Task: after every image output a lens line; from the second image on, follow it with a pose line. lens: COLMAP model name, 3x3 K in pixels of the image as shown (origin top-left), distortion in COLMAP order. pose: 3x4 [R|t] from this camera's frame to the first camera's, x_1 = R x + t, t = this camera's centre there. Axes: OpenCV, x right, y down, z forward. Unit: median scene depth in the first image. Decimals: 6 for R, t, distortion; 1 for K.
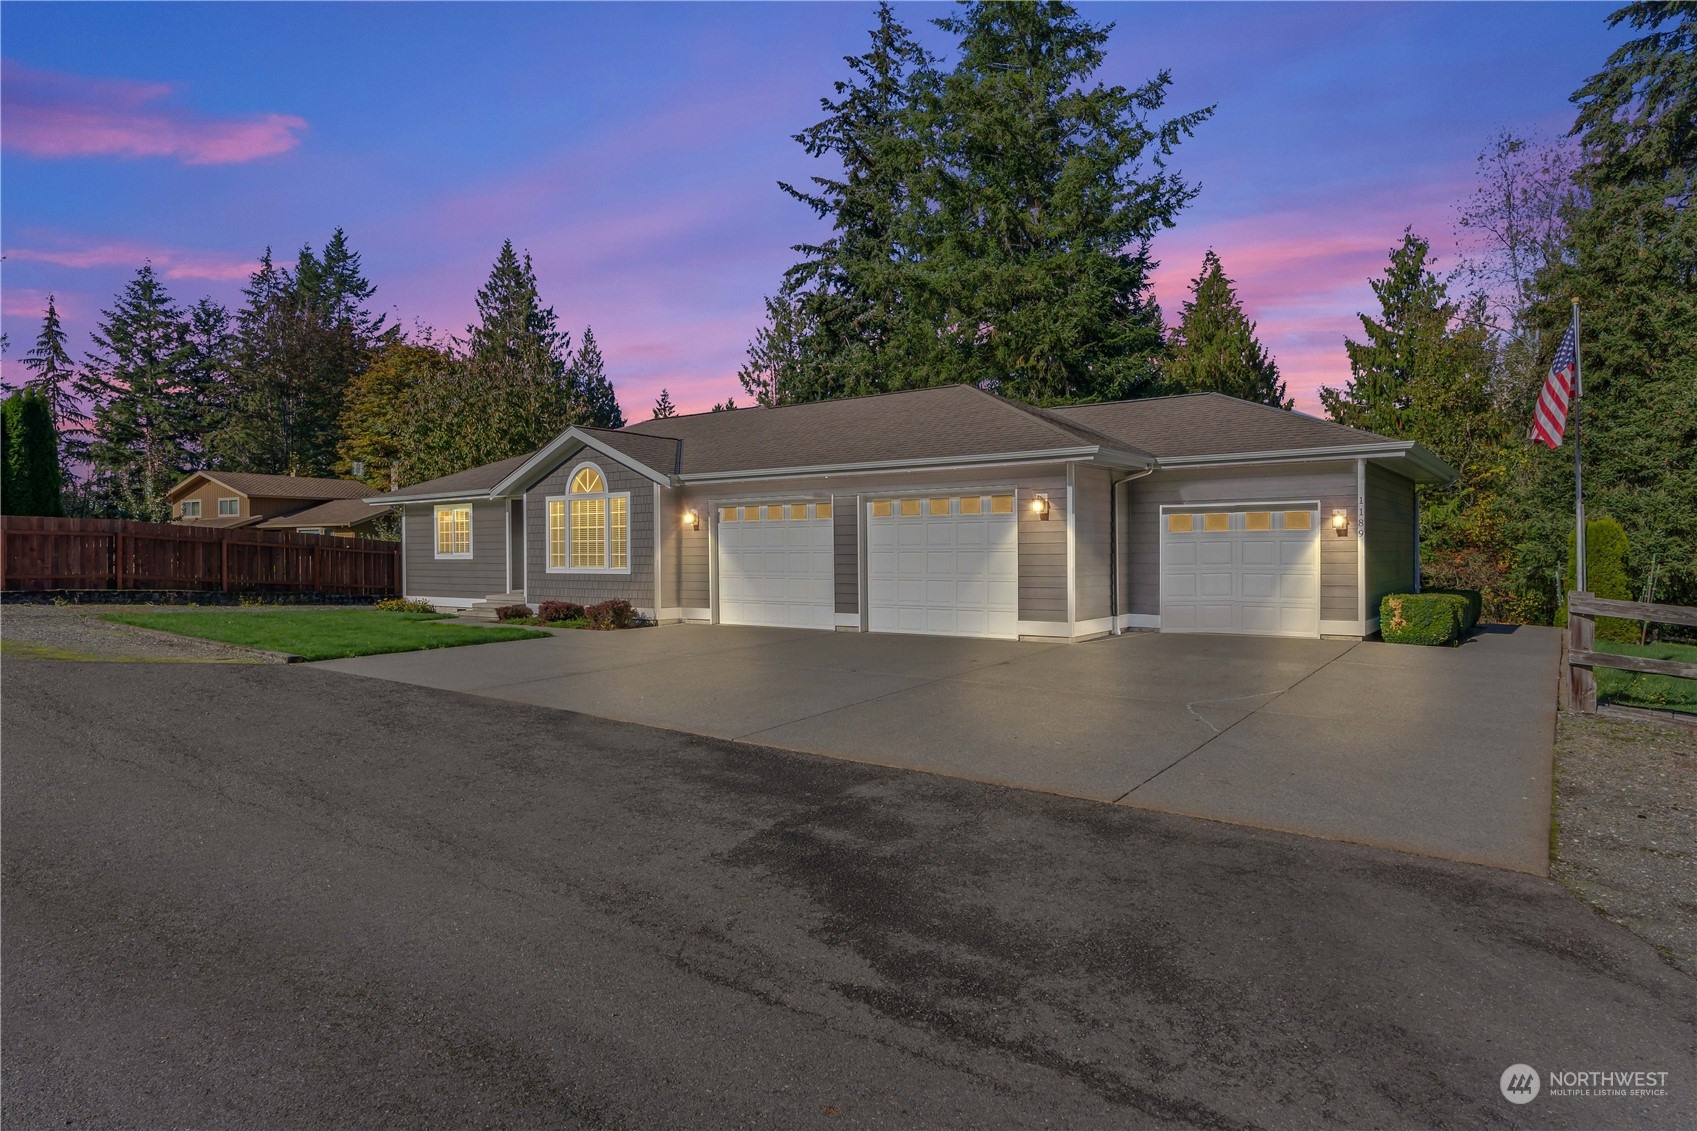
lens RADIAL K [[985.4, 0, 819.1], [0, 985.4, 559.4], [0, 0, 1]] dist [-0.006124, -0.001409]
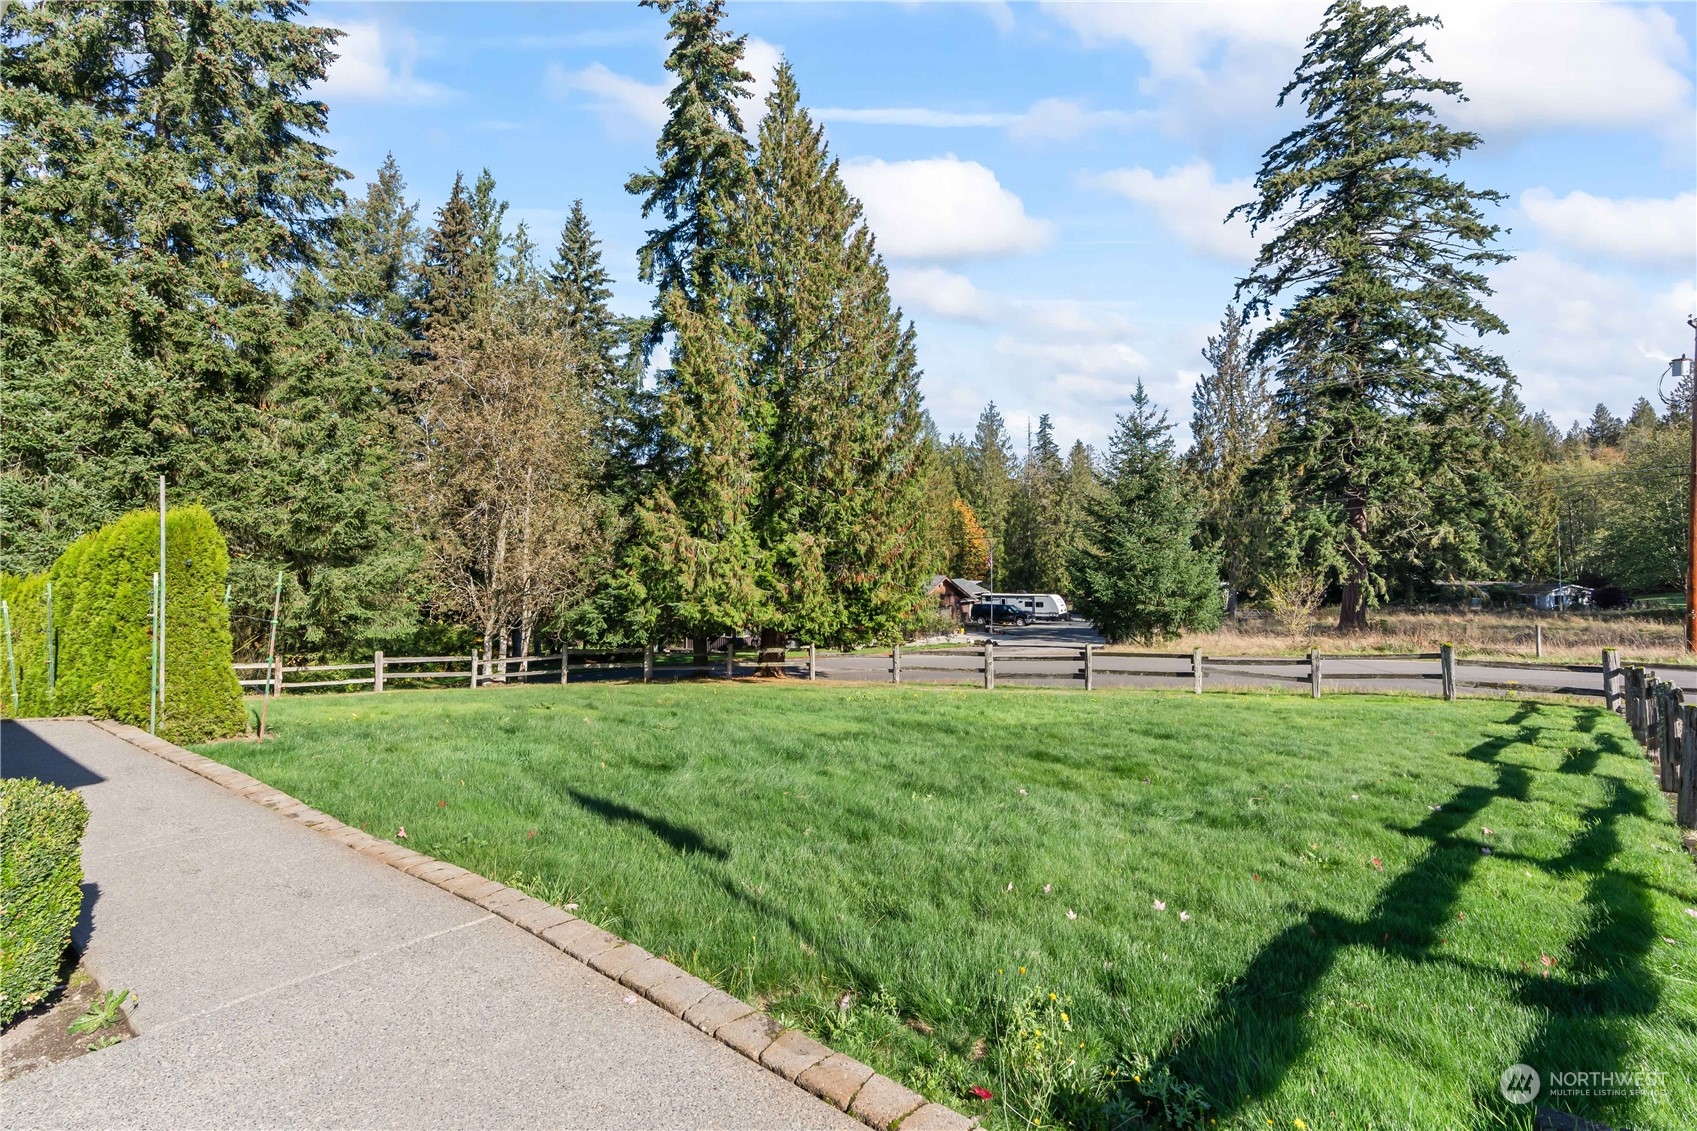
lens RADIAL K [[828.7, 0, 842.7], [0, 828.7, 523.7], [0, 0, 1]] dist [-0.009300, 0.002082]
pose [[0.020237, 0.032676, 0.999261, 0.103823], [0.010448, 0.999404, -0.032892, -0.003826], [-0.999741, 0.011106, 0.019883, 0.178764]]
